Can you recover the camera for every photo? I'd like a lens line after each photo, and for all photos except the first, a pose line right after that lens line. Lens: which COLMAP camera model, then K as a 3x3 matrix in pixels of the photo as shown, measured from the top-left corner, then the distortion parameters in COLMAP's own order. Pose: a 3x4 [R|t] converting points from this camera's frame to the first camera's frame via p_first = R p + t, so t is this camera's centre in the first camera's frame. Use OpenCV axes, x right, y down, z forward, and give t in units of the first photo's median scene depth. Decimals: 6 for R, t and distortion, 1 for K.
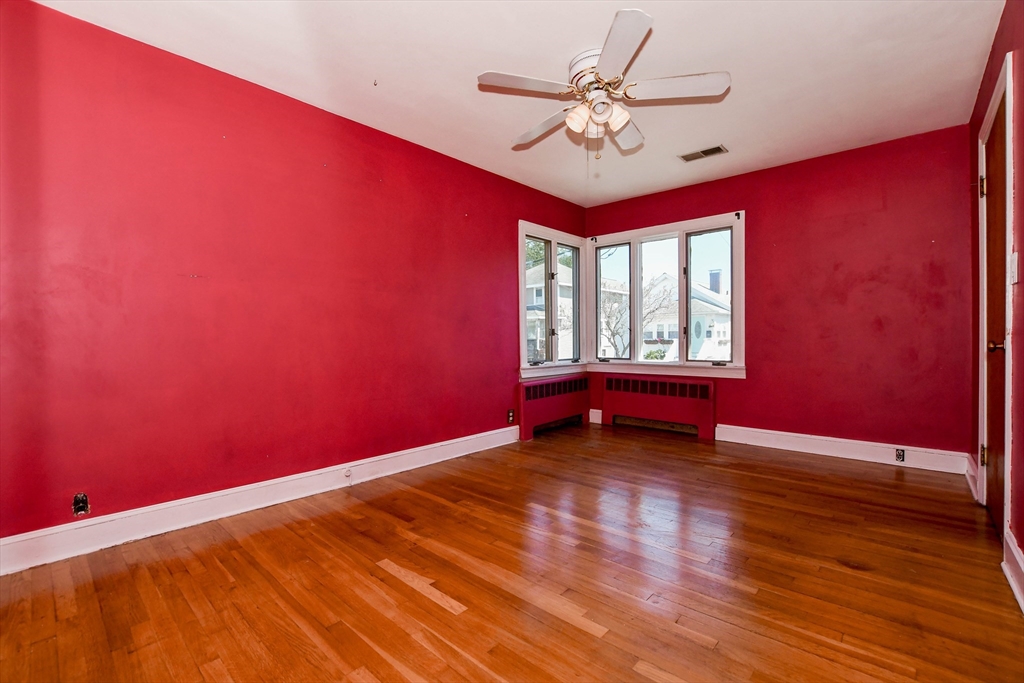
lens RADIAL K [[451.5, 0, 505.8], [0, 451.5, 343.7], [0, 0, 1]] dist [-0.033106, 0.005838]
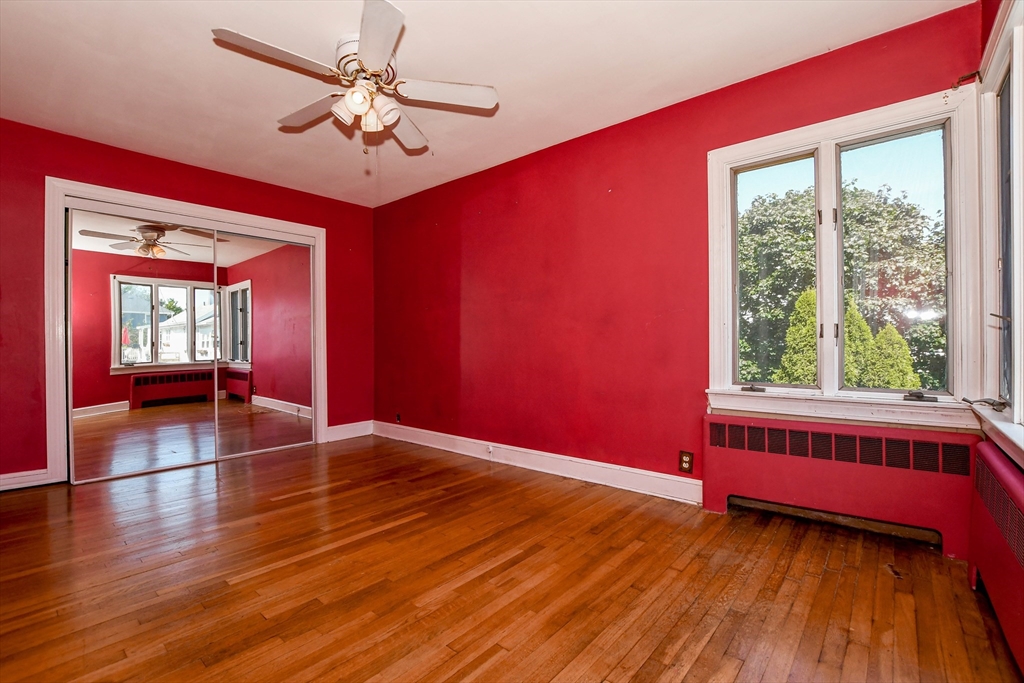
lens RADIAL K [[451.5, 0, 509.1], [0, 451.5, 341.6], [0, 0, 1]] dist [-0.033106, 0.005838]
pose [[0.039931, 0.005750, -0.999186, 0.687242], [-0.005282, 0.999971, 0.005544, -0.017679], [0.999188, 0.005057, 0.039960, 0.753024]]
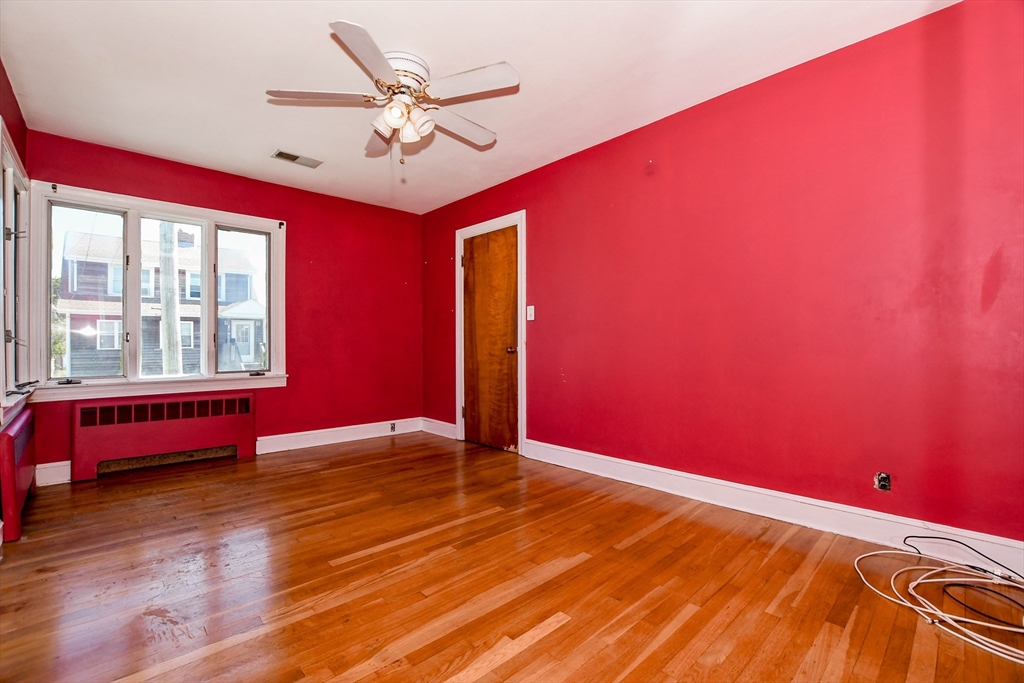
lens RADIAL K [[451.5, 0, 509.6], [0, 451.5, 342.9], [0, 0, 1]] dist [-0.033106, 0.005838]
pose [[0.066082, 0.006597, 0.997792, -0.452265], [0.013743, 0.999877, -0.007521, -0.006023], [-0.997720, 0.014209, 0.065983, 0.421955]]
